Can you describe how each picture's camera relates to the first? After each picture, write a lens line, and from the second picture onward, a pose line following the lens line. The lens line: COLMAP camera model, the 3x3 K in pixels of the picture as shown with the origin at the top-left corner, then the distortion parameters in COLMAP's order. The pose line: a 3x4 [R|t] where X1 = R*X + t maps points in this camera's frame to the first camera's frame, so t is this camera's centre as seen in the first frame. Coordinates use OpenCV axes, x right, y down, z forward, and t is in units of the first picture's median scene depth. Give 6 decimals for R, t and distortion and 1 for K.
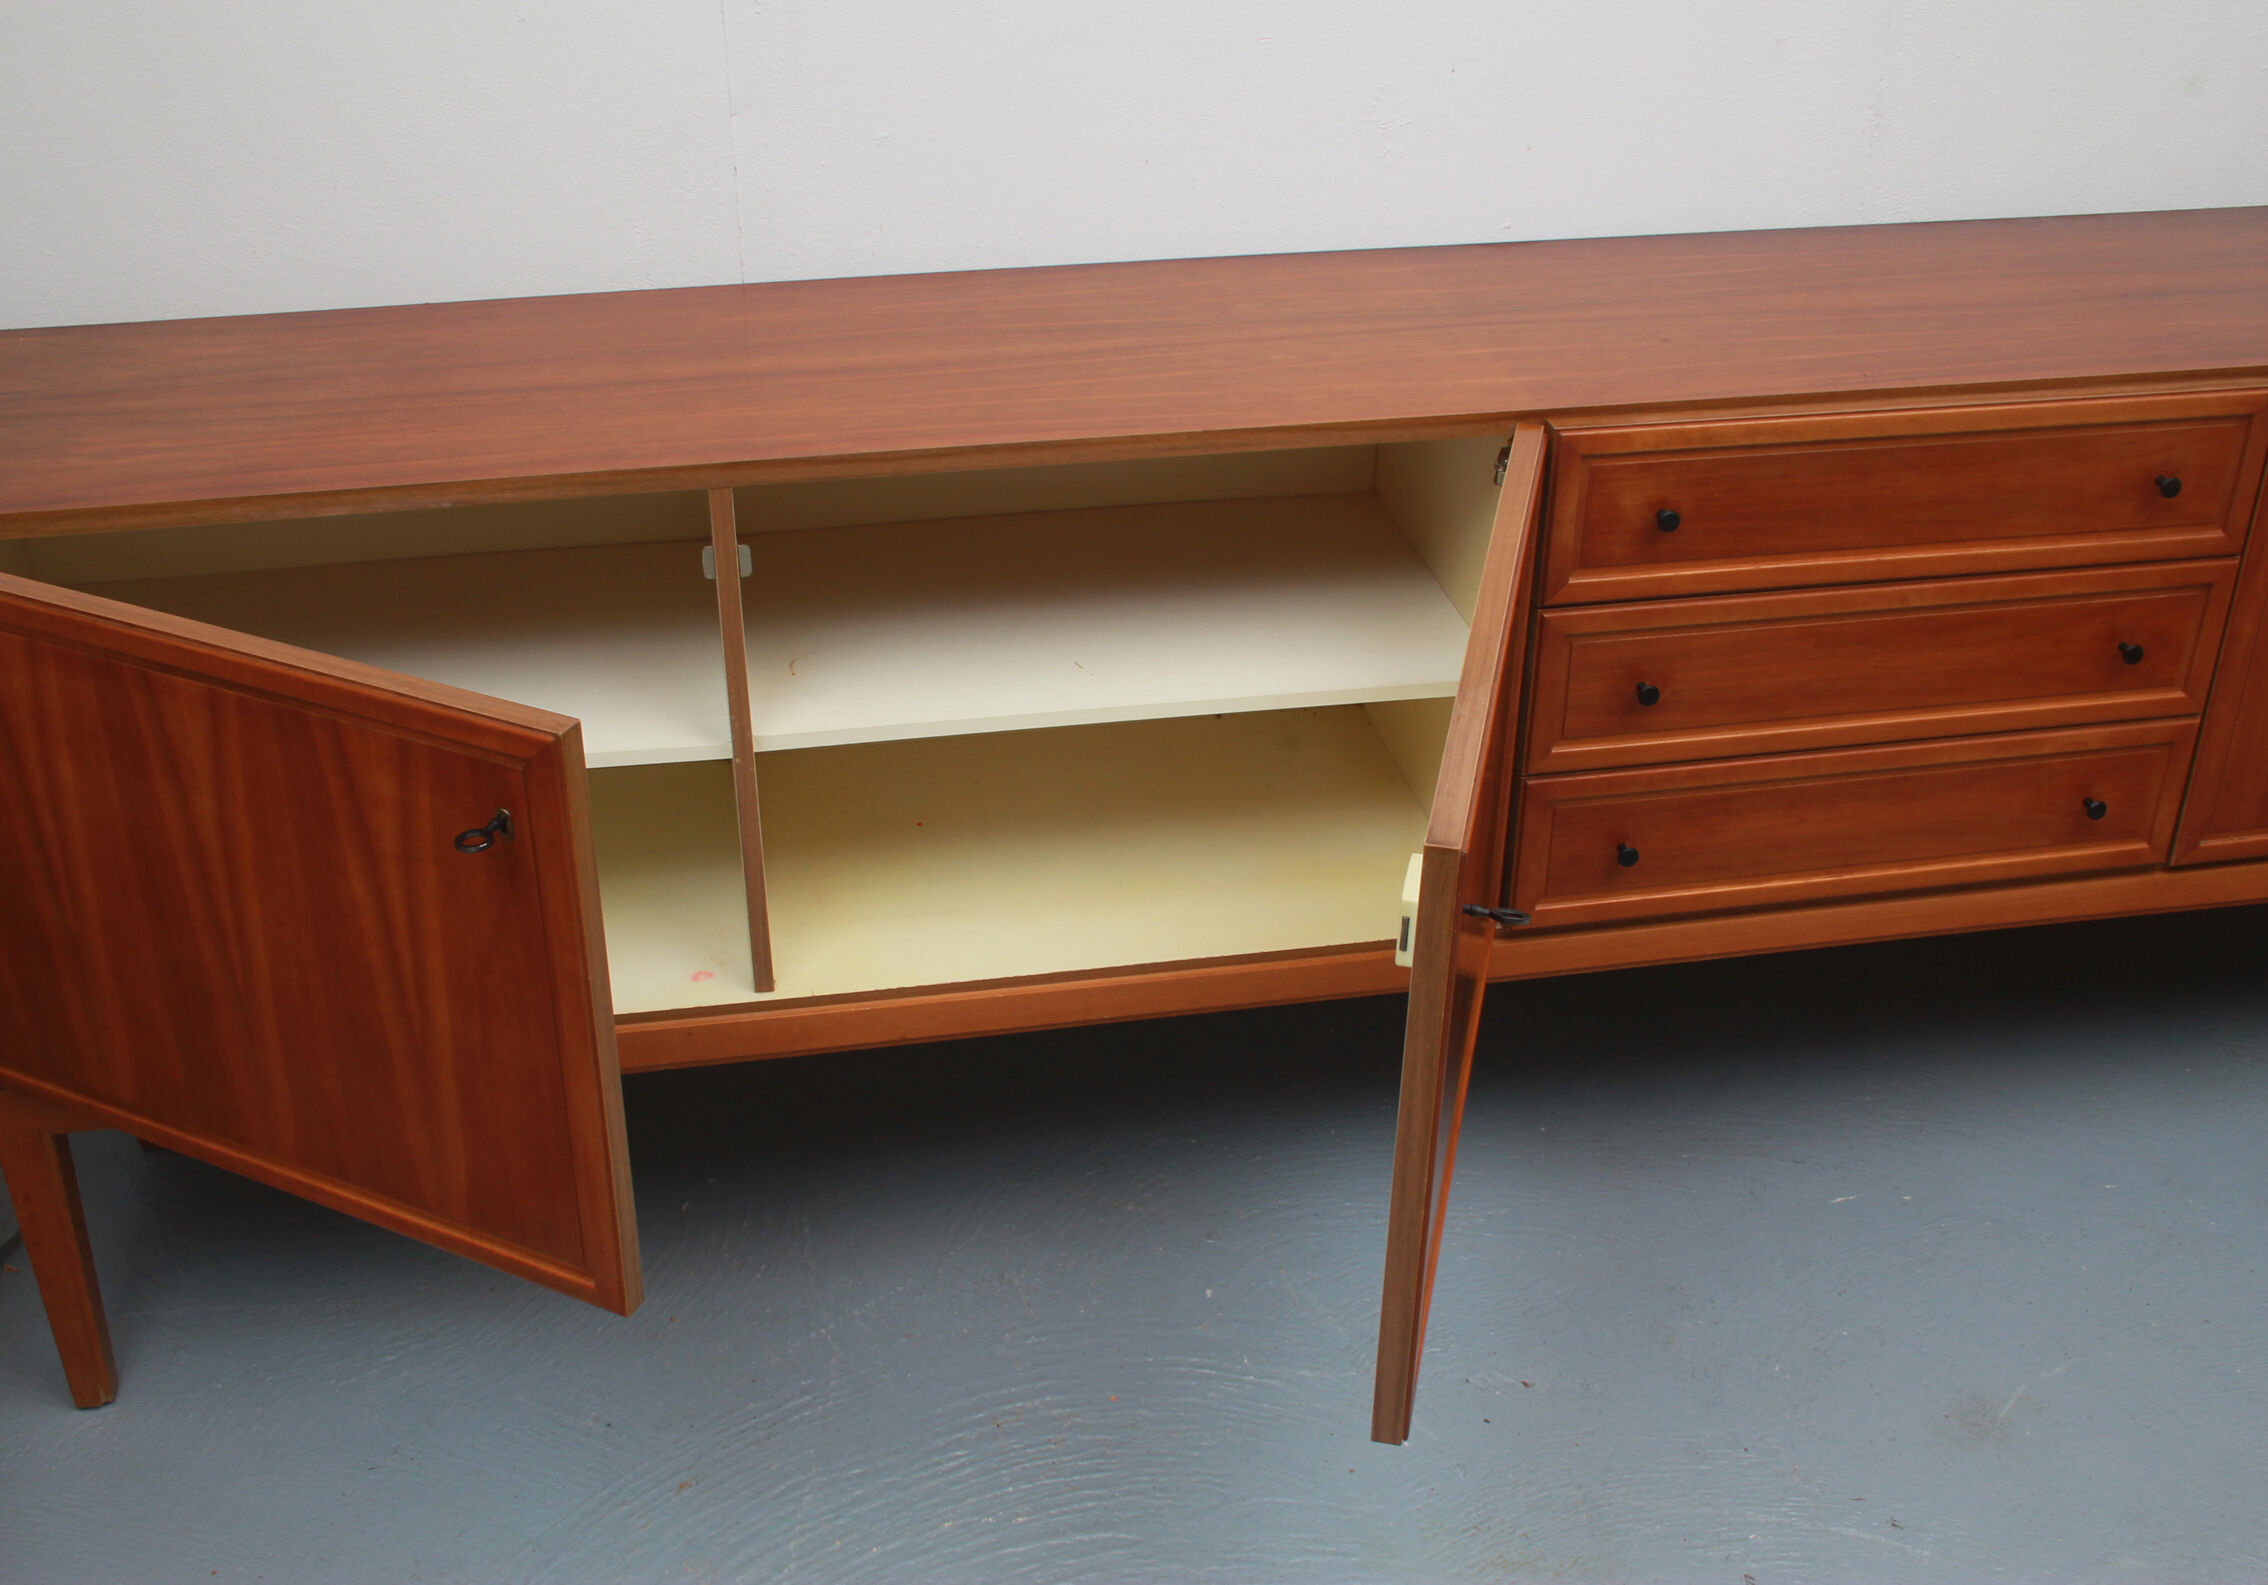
lens RADIAL K [[2516.2, 0, 1100.1], [0, 2516.2, 781.7], [0, 0, 1]] dist [-0.072675, 0.000000]
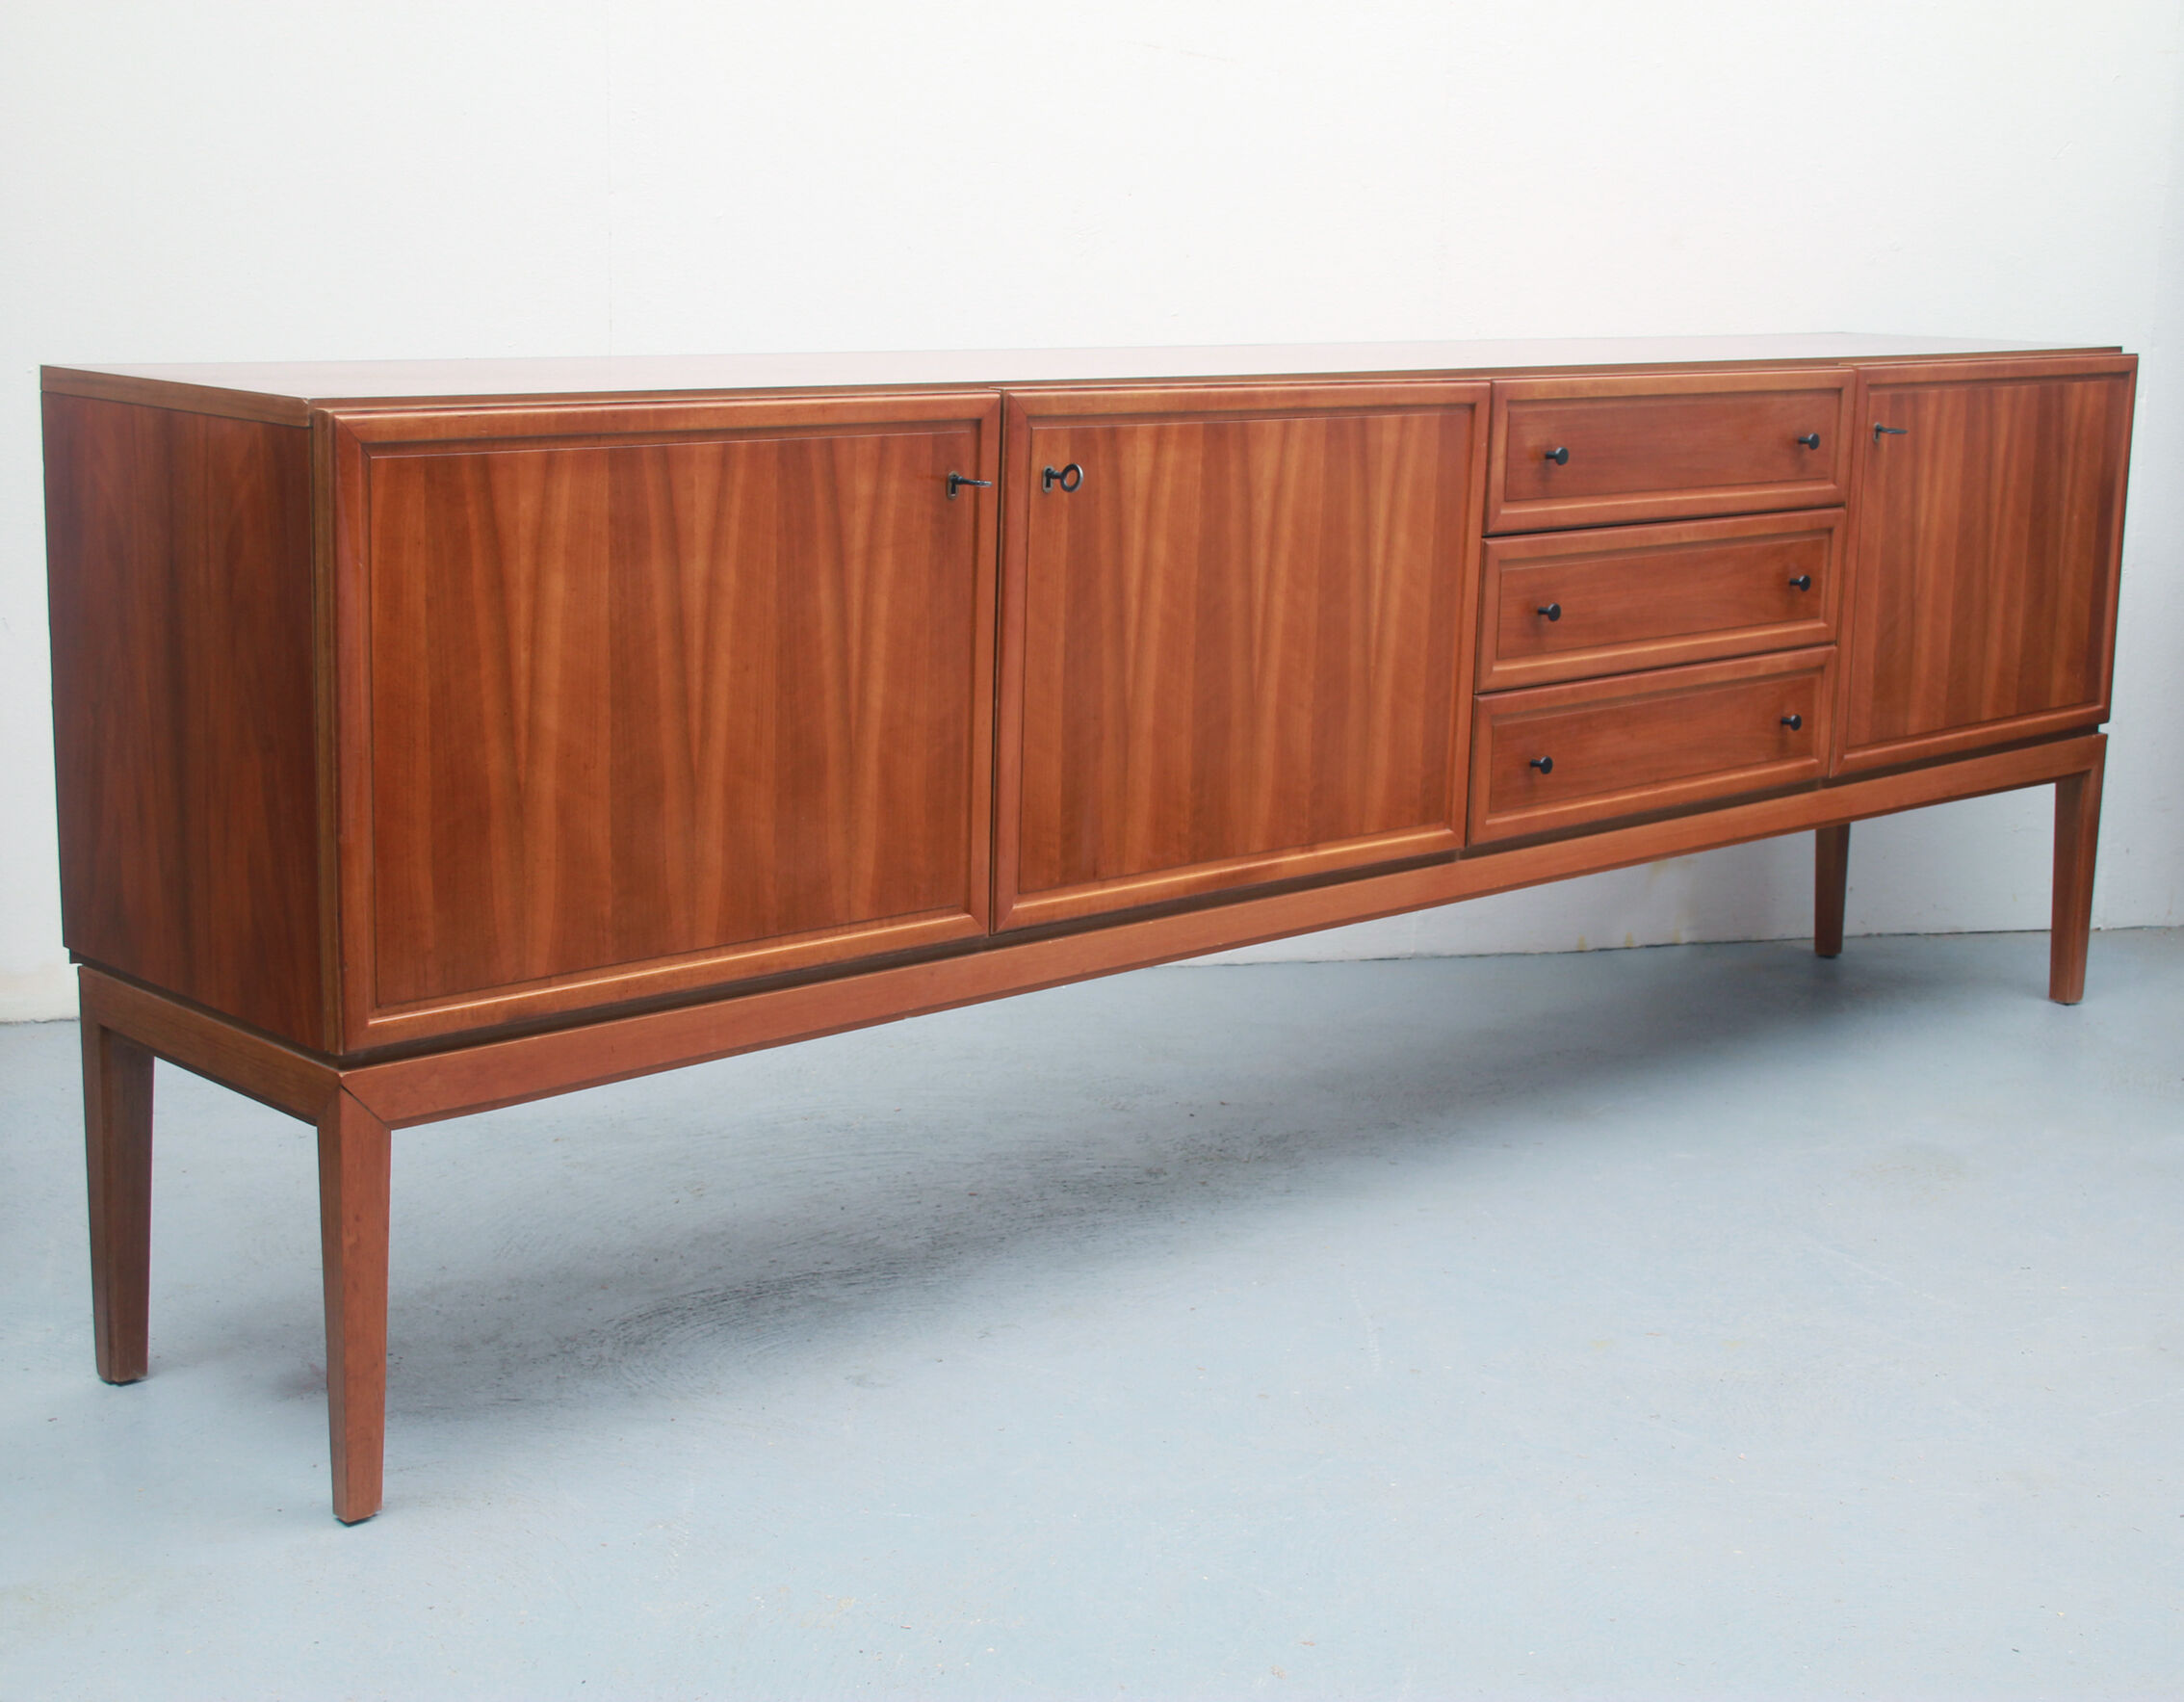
lens RADIAL K [[3205.2, 0, 1080.7], [0, 3205.2, 837.0], [0, 0, 1]] dist [-0.006586, 0.000000]
pose [[0.832778, -0.091629, 0.545972, -0.816635], [0.248539, 0.943116, -0.220819, 0.348851], [-0.494681, 0.319588, 0.808179, -0.098254]]
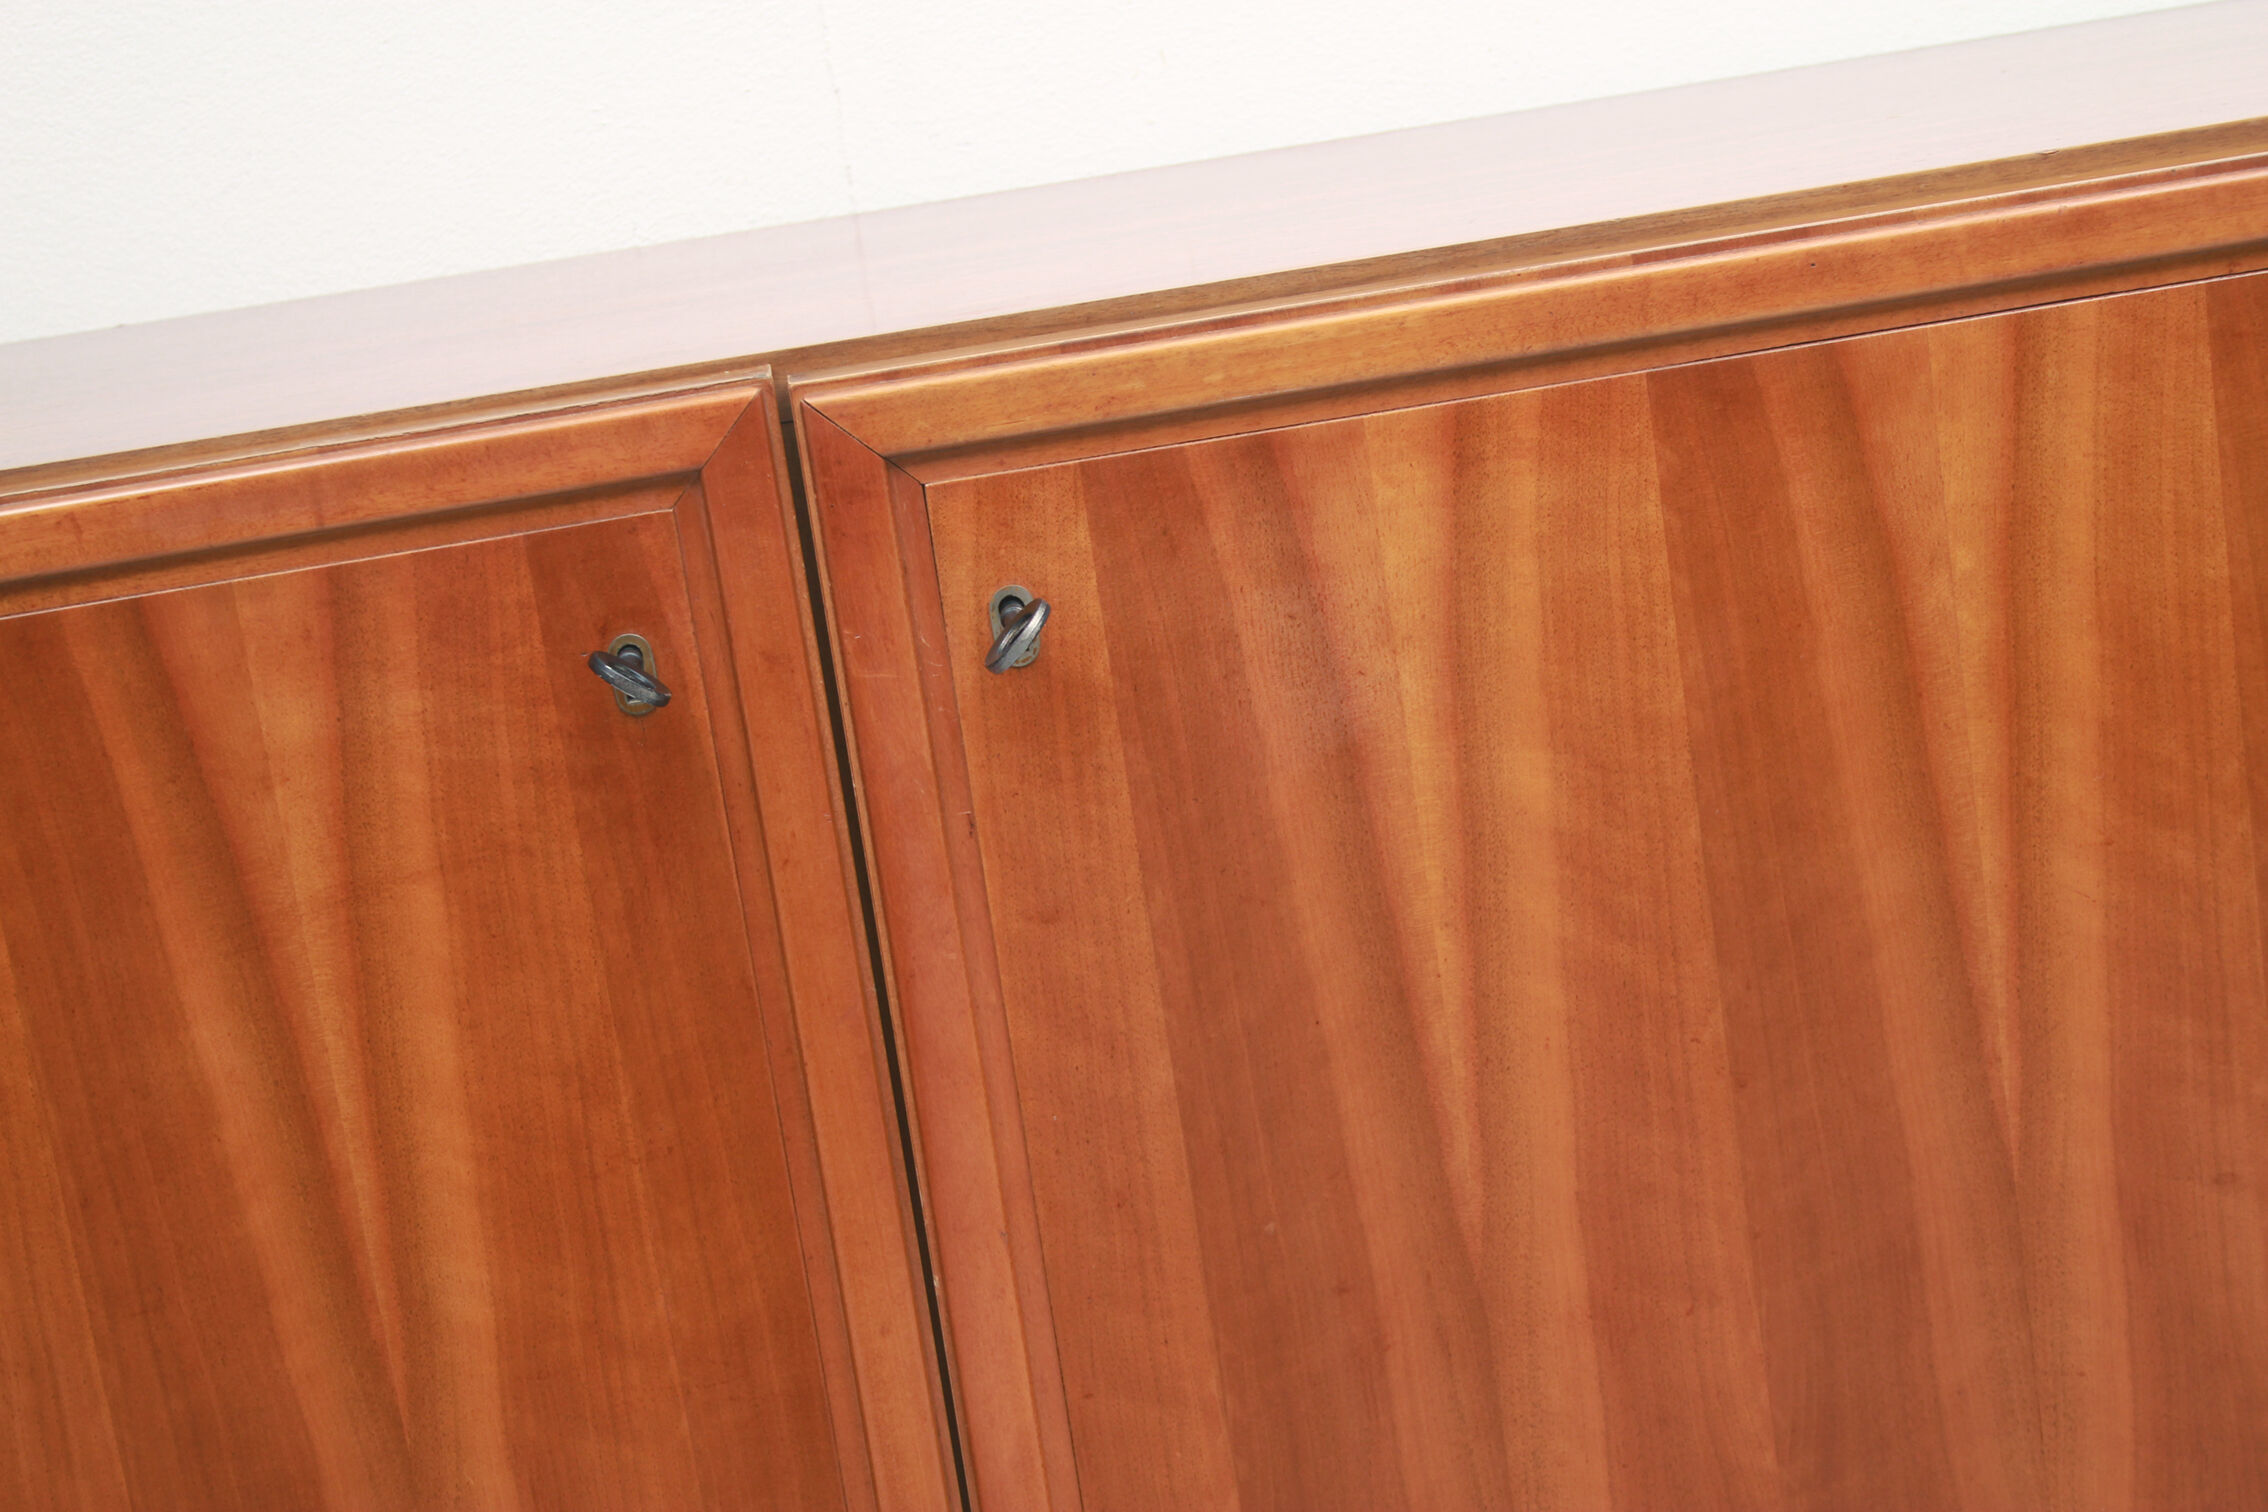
lens RADIAL K [[3666.5, 0, 1150.2], [0, 3666.5, 802.2], [0, 0, 1]] dist [0.037558, 0.000000]
pose [[0.985623, -0.127880, -0.110426, -0.037931], [0.089064, 0.948625, -0.303609, 0.098822], [0.143579, 0.289409, 0.946376, 0.449747]]
